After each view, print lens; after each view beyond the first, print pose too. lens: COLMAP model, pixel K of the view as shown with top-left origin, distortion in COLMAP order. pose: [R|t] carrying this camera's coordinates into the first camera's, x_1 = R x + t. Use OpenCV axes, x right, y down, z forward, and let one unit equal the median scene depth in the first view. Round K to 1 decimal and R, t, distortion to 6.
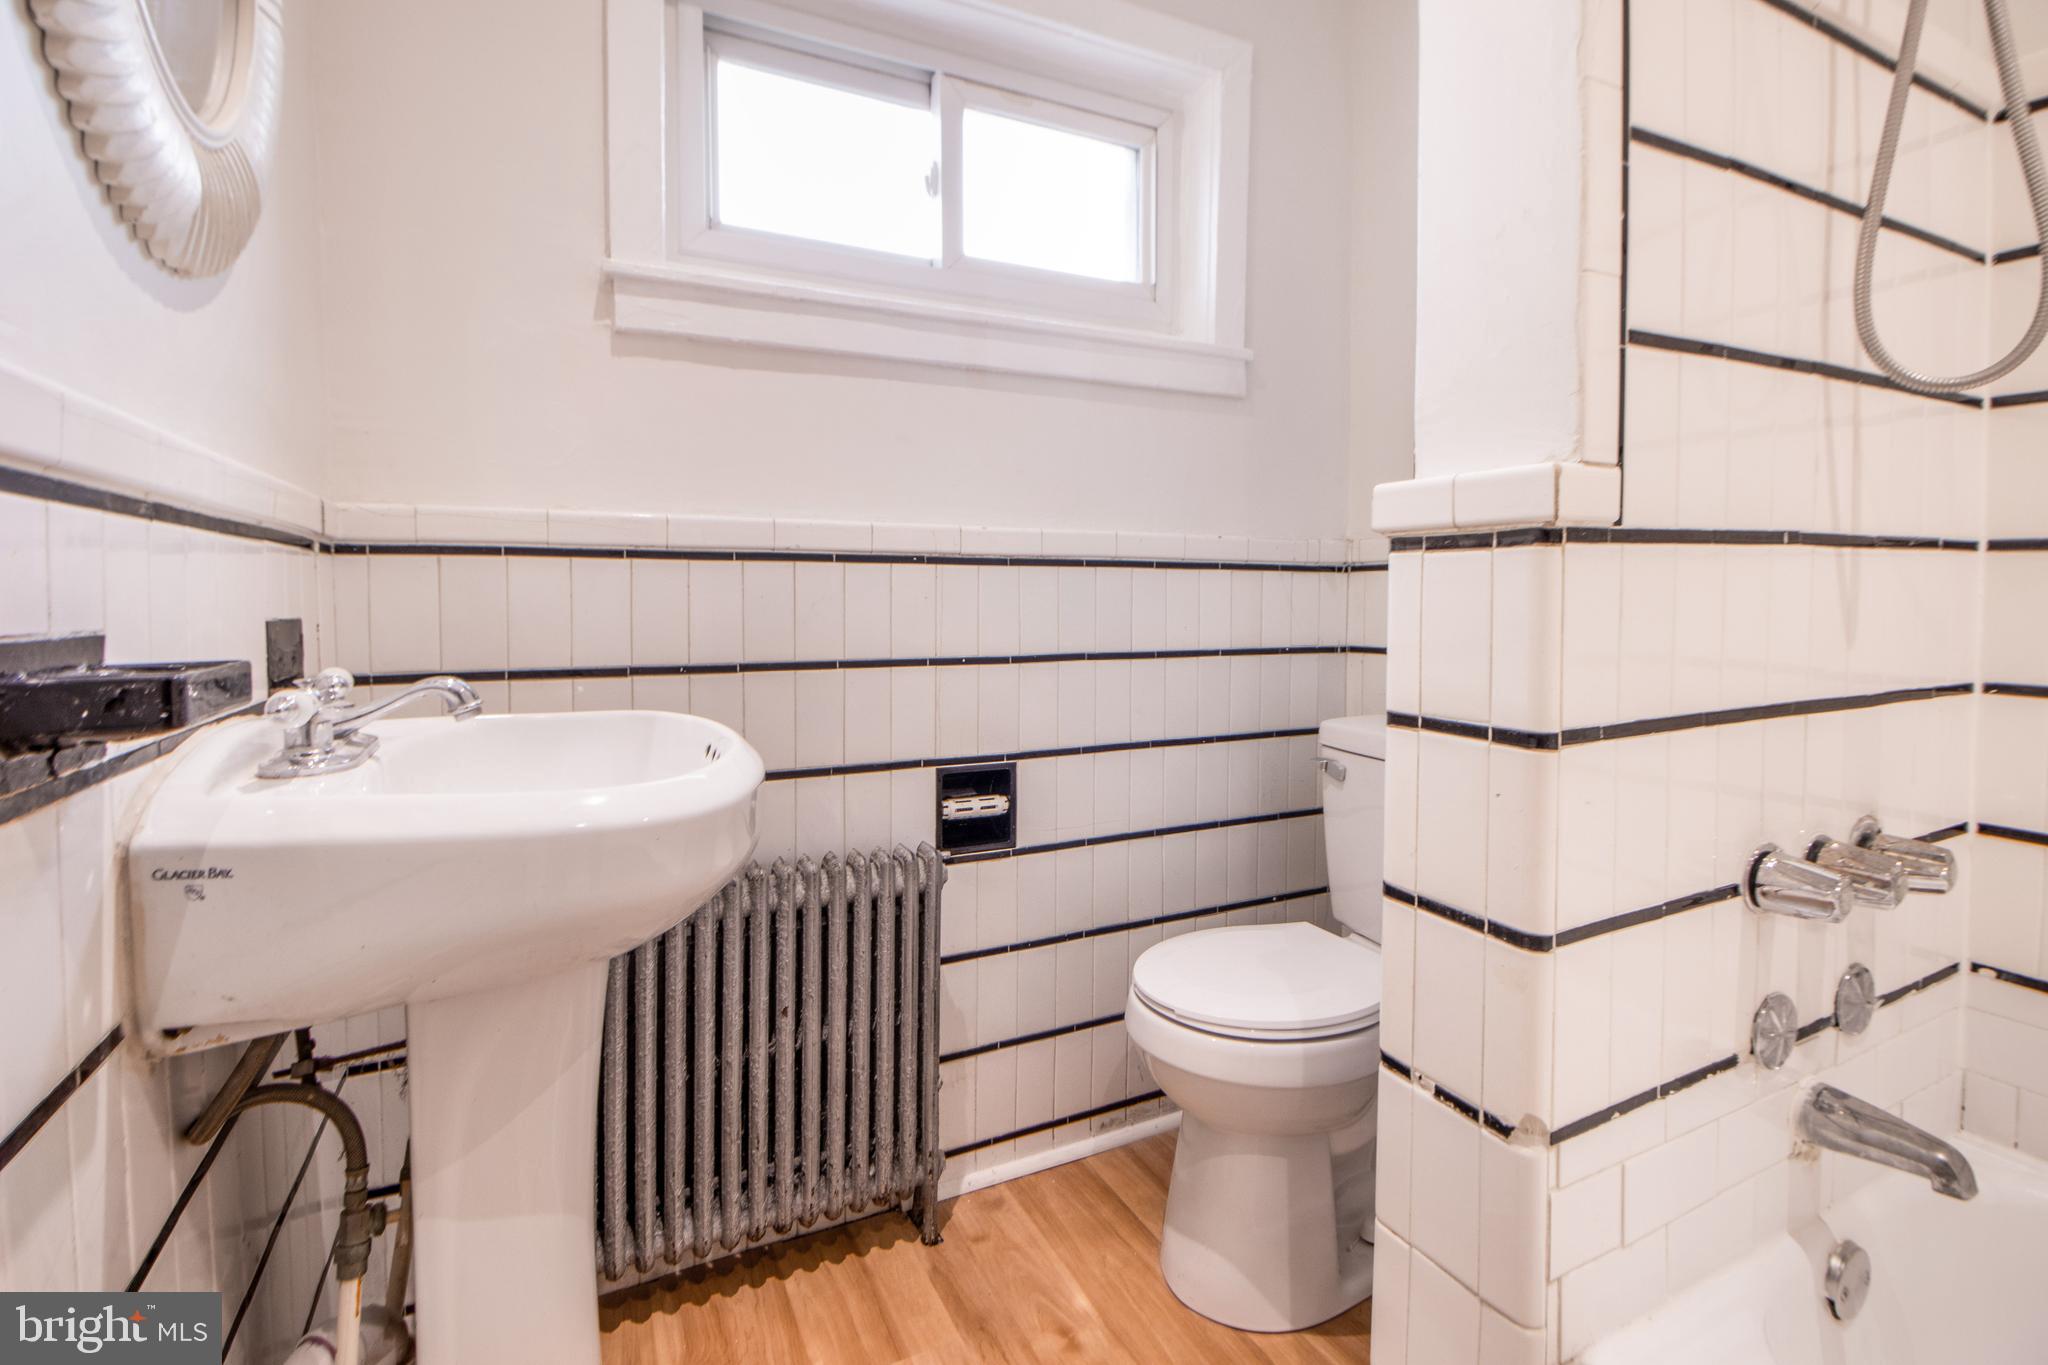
lens RADIAL K [[942.6, 0, 1037.9], [0, 942.6, 660.9], [0, 0, 1]] dist [0.009152, -0.011478]
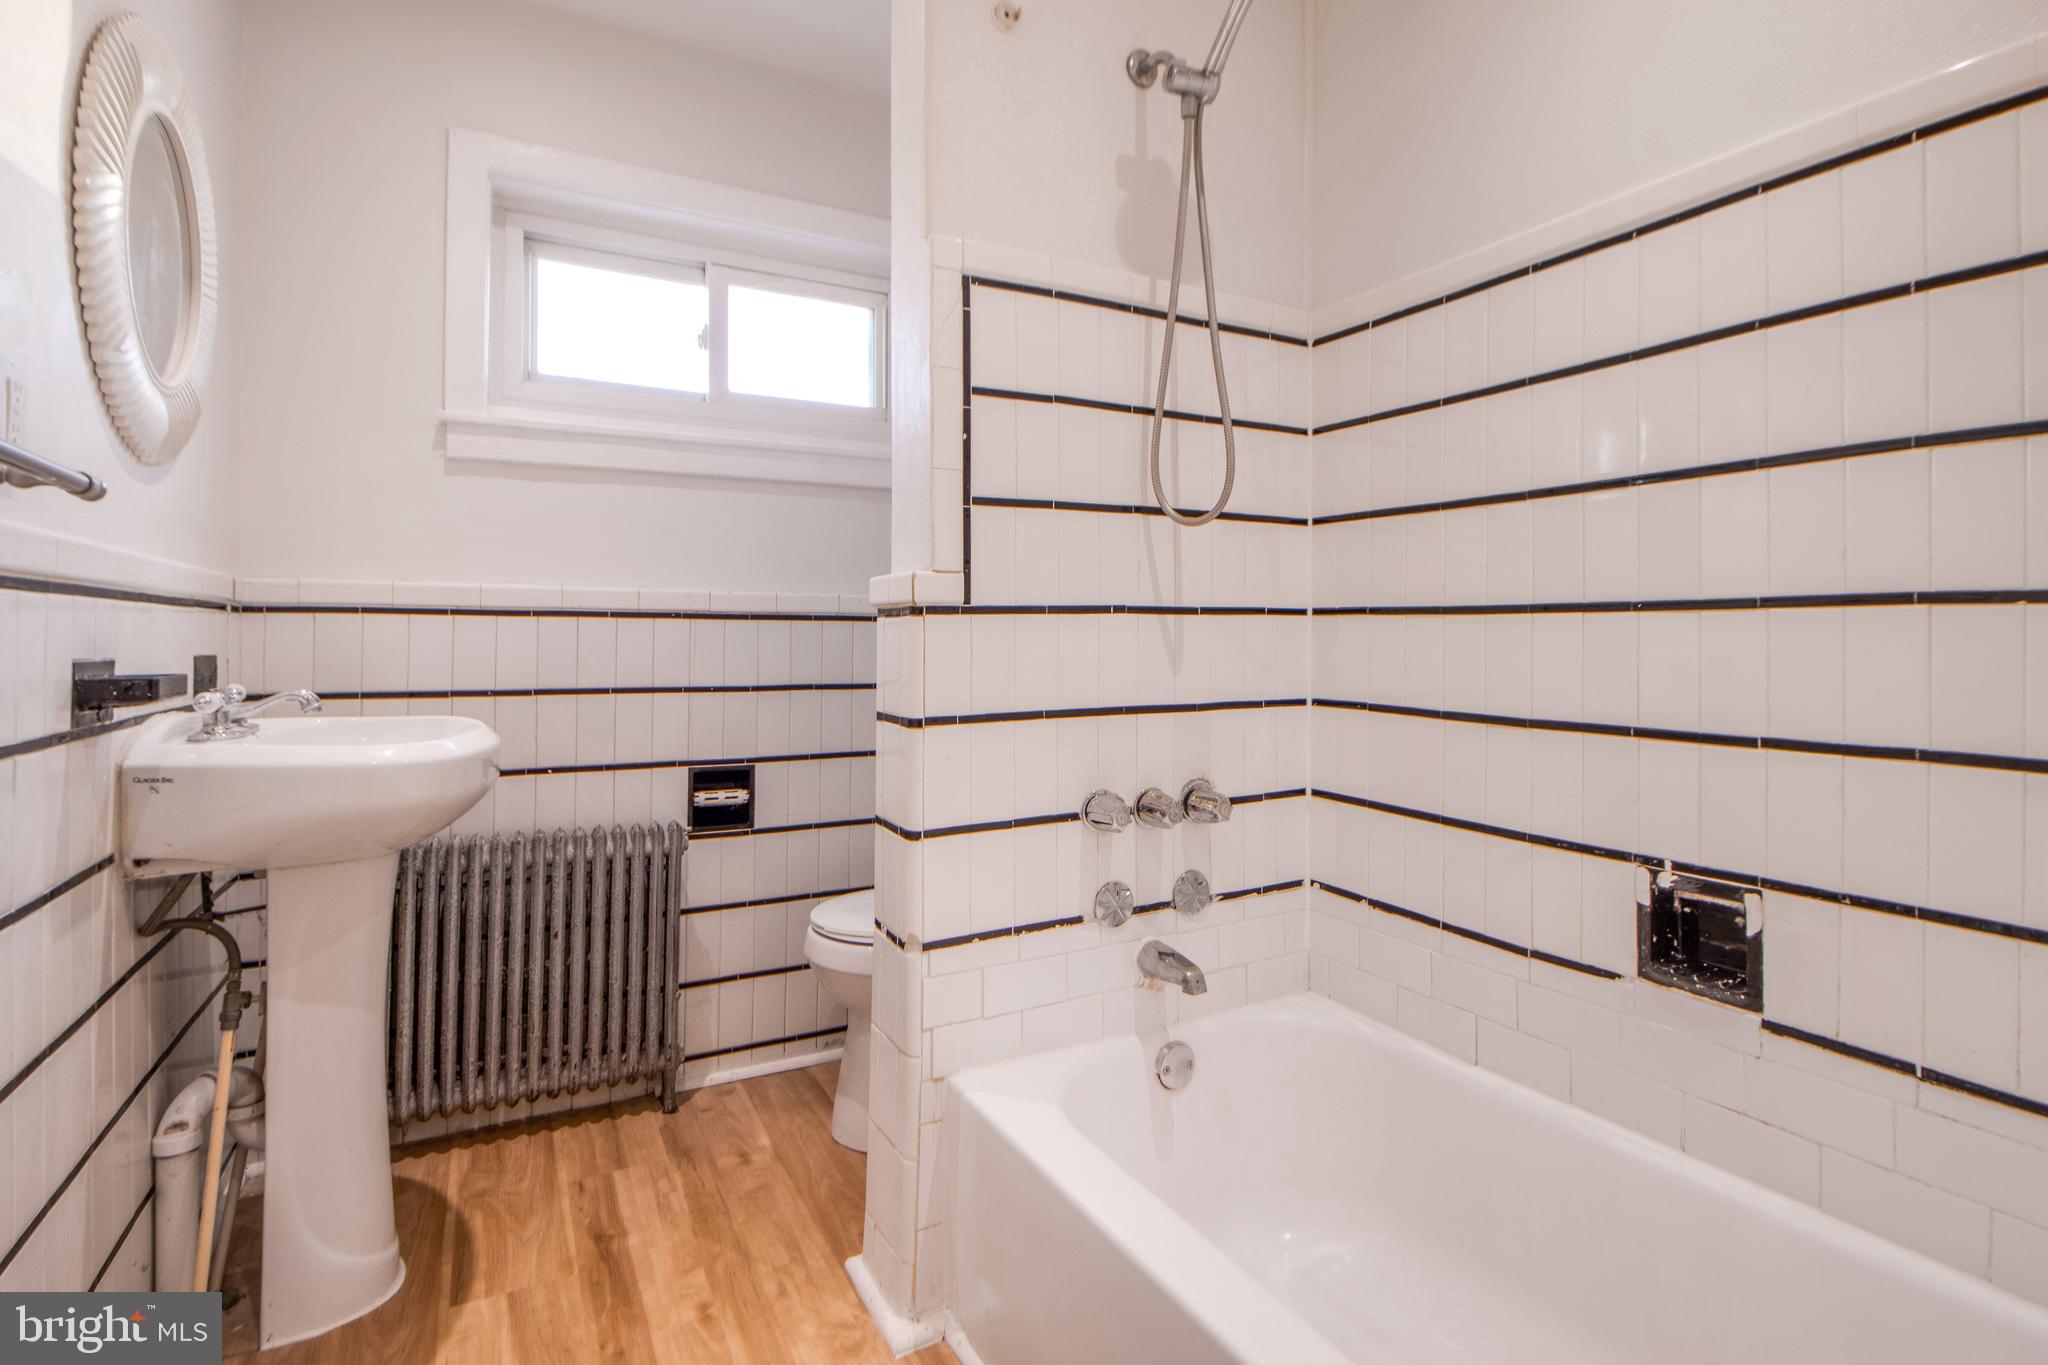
lens RADIAL K [[957.9, 0, 1017.2], [0, 957.9, 661.5], [0, 0, 1]] dist [0.008466, -0.011200]
pose [[0.999531, 0.002071, 0.030543, 0.366360], [-0.000616, 0.998867, -0.047585, 0.029547], [-0.030607, 0.047544, 0.998400, -0.460551]]
